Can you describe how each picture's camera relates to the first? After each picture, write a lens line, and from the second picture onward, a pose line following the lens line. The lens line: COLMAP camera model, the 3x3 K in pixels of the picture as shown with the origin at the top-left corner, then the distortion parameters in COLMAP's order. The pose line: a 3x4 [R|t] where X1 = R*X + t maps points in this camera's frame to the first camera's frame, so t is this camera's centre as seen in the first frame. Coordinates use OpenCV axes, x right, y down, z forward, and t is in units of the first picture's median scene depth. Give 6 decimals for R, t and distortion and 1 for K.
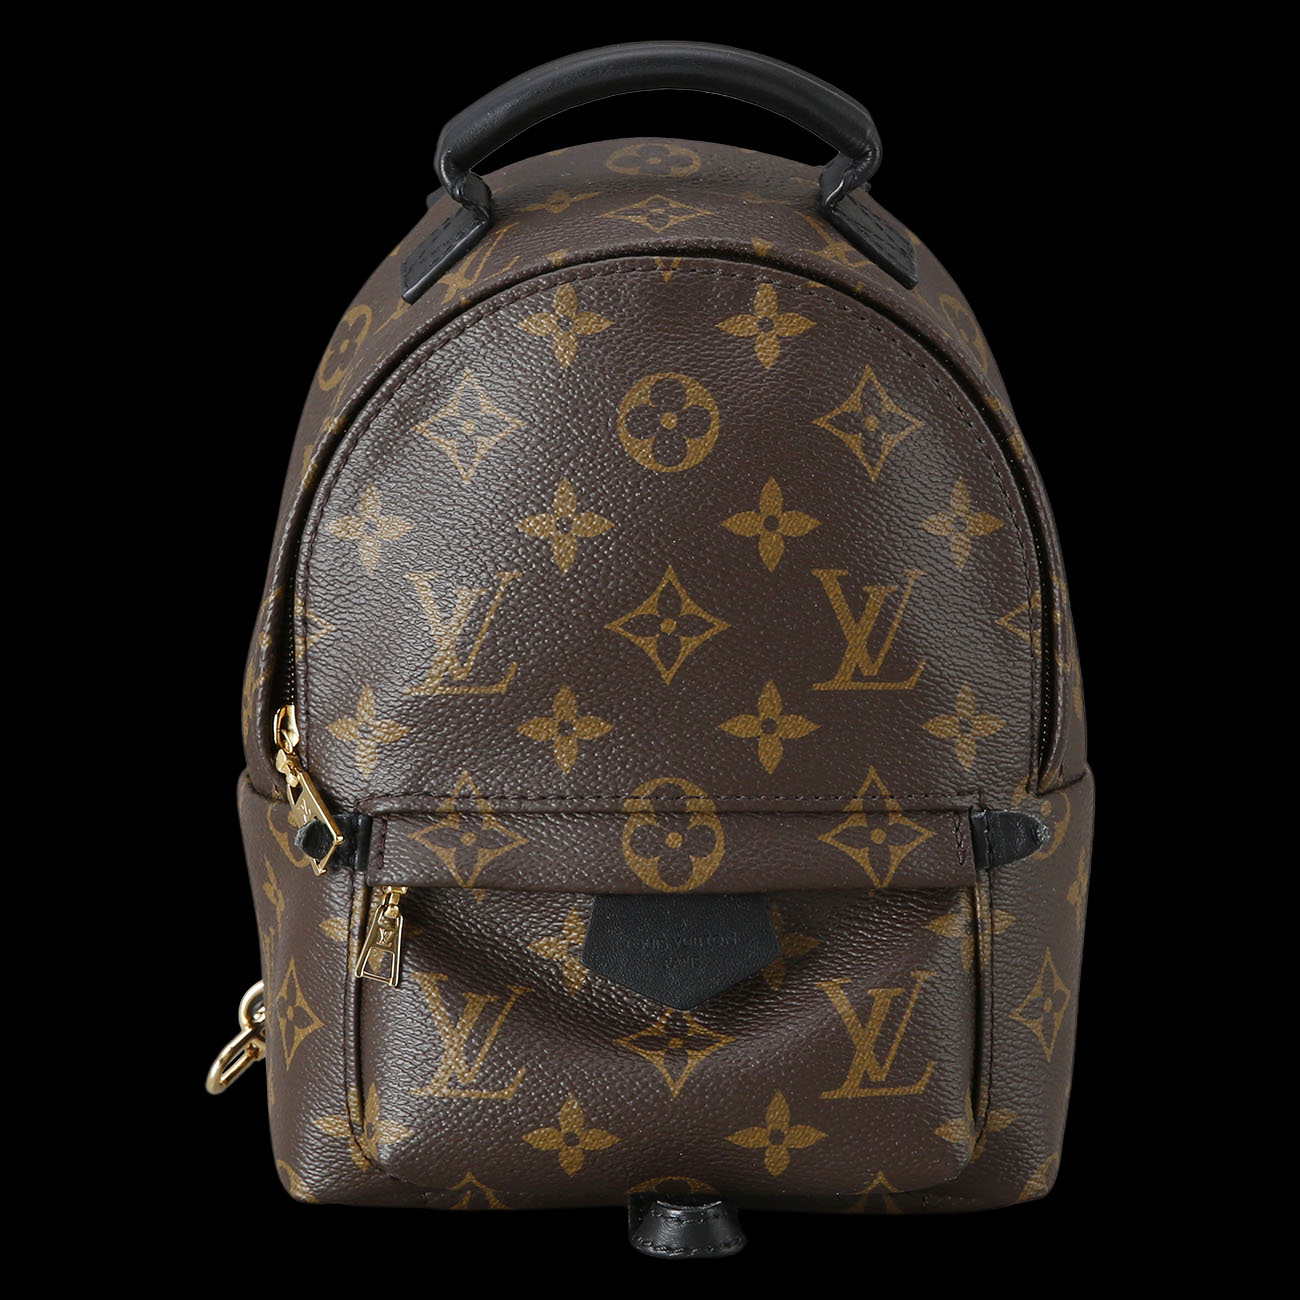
lens RADIAL K [[3140.9, 0, 729.4], [0, 3140.9, 564.1], [0, 0, 1]] dist [0.033329, 0.000000]
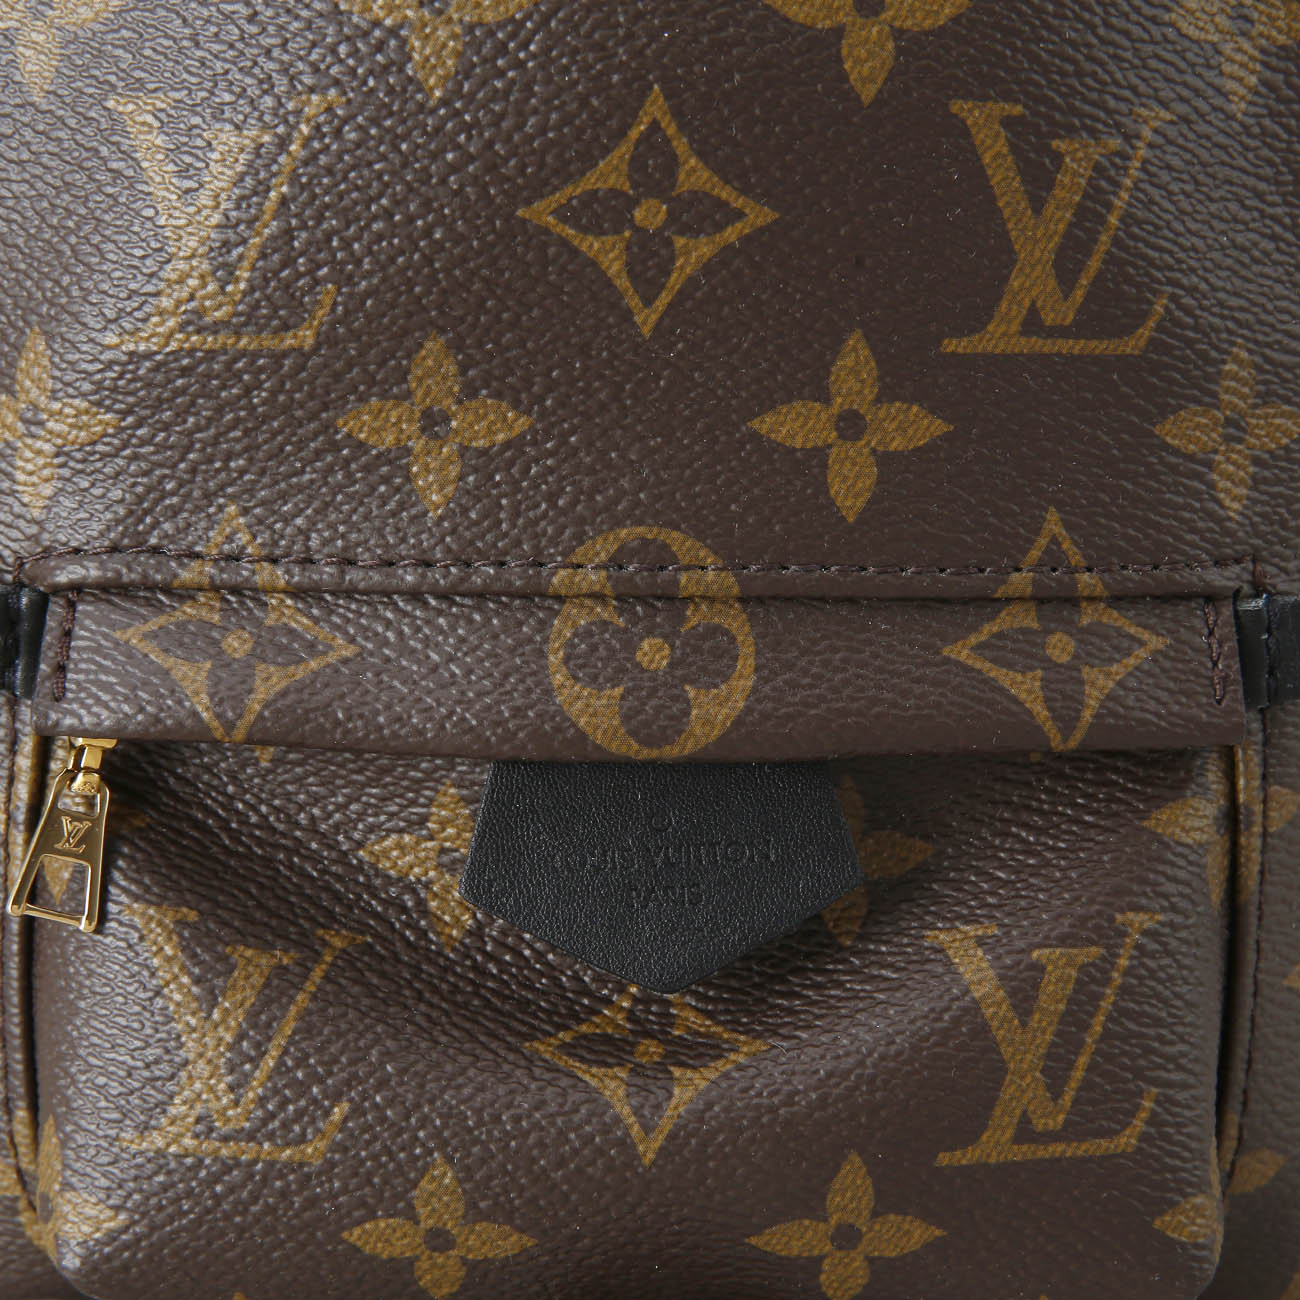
lens RADIAL K [[3140.9, 0, 572.3], [0, 3140.9, 604.0], [0, 0, 1]] dist [0.033329, 0.000000]
pose [[0.999472, 0.017610, -0.027300, -0.016955], [-0.014244, 0.992799, 0.118943, 0.021700], [0.029198, -0.118492, 0.992526, 0.509652]]
